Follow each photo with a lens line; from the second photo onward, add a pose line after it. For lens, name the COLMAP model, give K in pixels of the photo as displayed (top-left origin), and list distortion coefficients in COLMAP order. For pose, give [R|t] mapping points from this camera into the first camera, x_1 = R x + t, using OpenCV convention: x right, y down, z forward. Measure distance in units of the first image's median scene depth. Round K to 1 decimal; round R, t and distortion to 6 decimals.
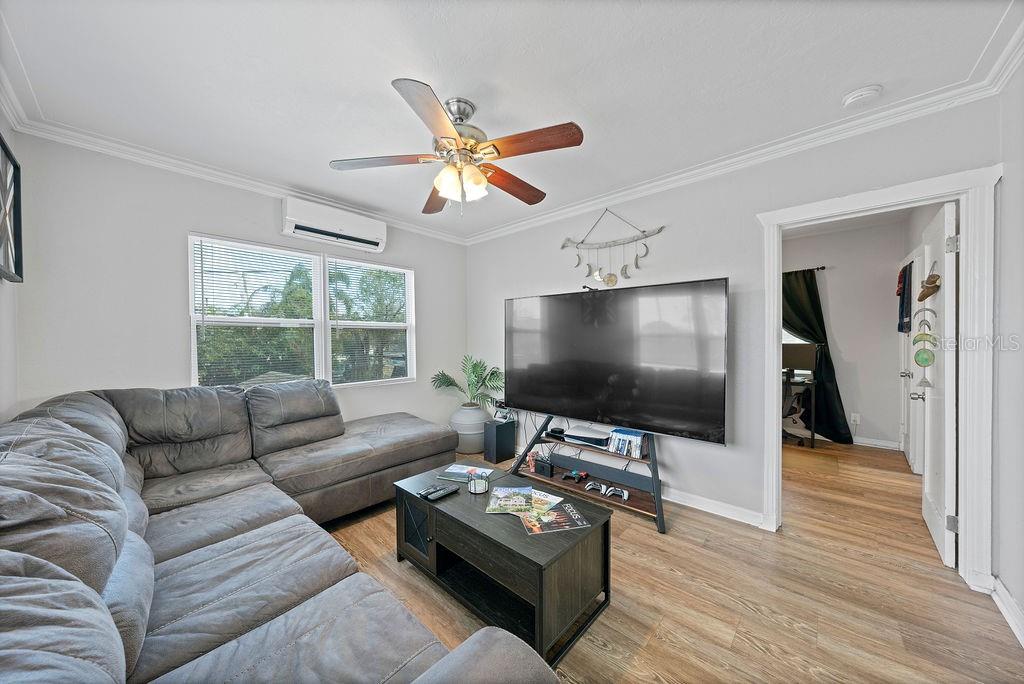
lens RADIAL K [[357.0, 0, 503.9], [0, 357.0, 342.5], [0, 0, 1]] dist [0.002370, 0.000119]
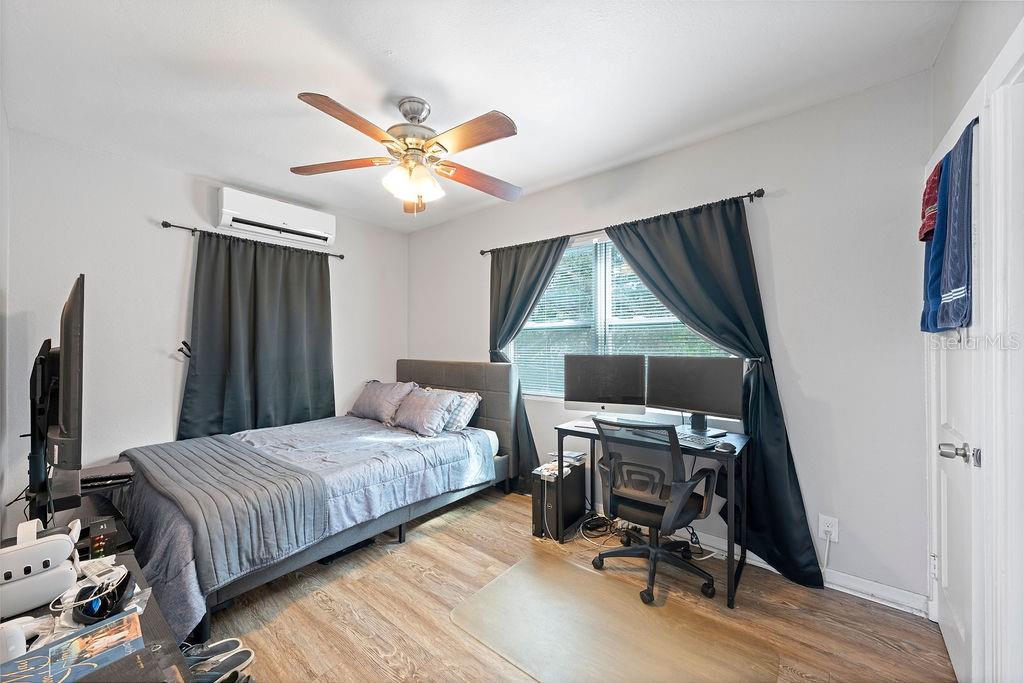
lens RADIAL K [[388.0, 0, 501.4], [0, 388.0, 349.0], [0, 0, 1]] dist [-0.000017, 0.000135]
pose [[0.996587, 0.010376, 0.081895, 0.506690], [-0.008718, 0.999750, -0.020570, 0.004393], [-0.082088, 0.019786, 0.996429, 0.518738]]
